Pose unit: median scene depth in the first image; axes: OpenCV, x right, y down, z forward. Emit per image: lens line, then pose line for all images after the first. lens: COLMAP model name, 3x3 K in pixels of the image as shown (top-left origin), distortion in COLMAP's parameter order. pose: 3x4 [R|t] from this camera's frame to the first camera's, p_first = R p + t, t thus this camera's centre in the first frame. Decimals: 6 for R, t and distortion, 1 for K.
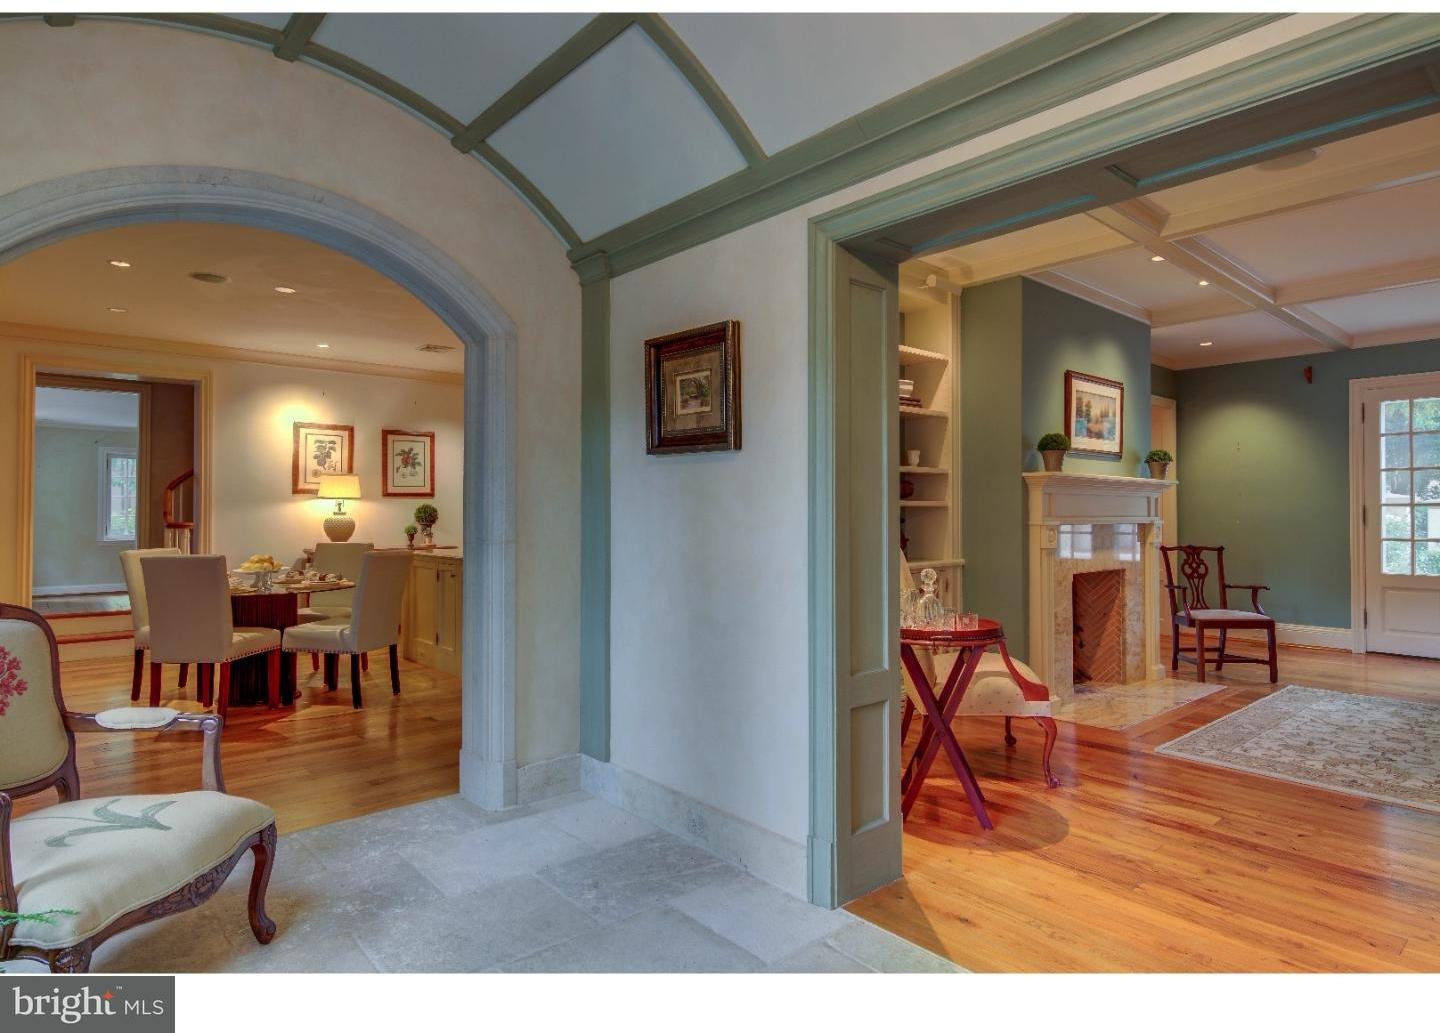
lens RADIAL K [[810.2, 0, 720.0], [0, 810.2, 516.5], [0, 0, 1]] dist [0.001773, 0.000892]
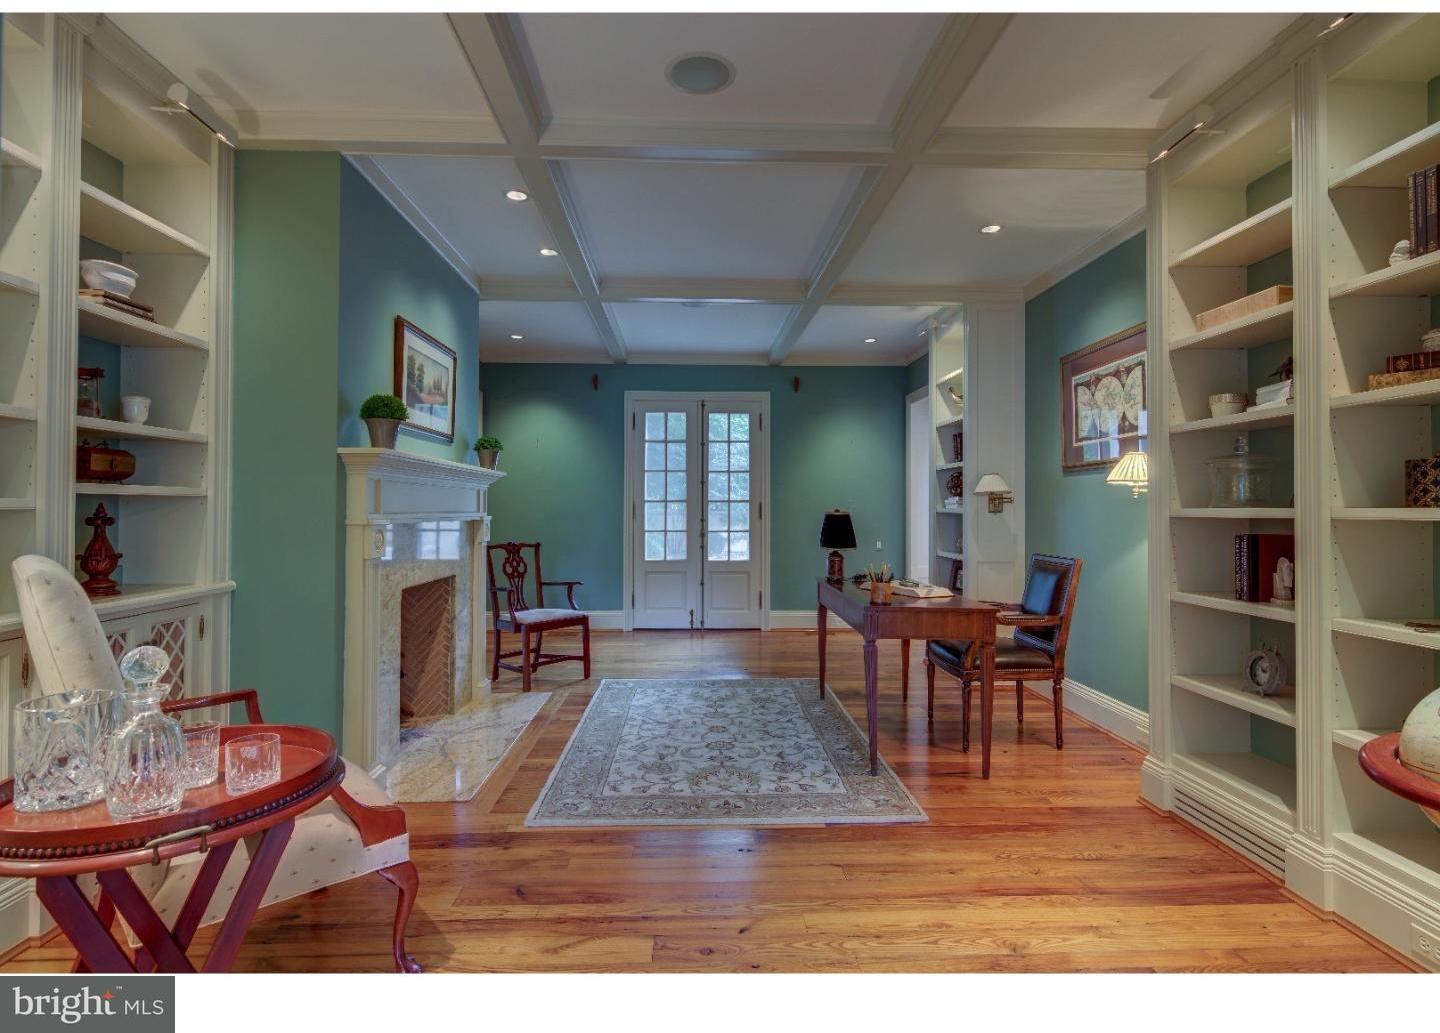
lens RADIAL K [[725.6, 0, 718.8], [0, 725.6, 492.4], [0, 0, 1]] dist [0.003264, 0.000693]
pose [[0.630270, 0.019075, 0.776141, 0.091090], [0.000293, 0.999692, -0.024807, -0.001714], [-0.776376, 0.015863, 0.630071, 0.324304]]
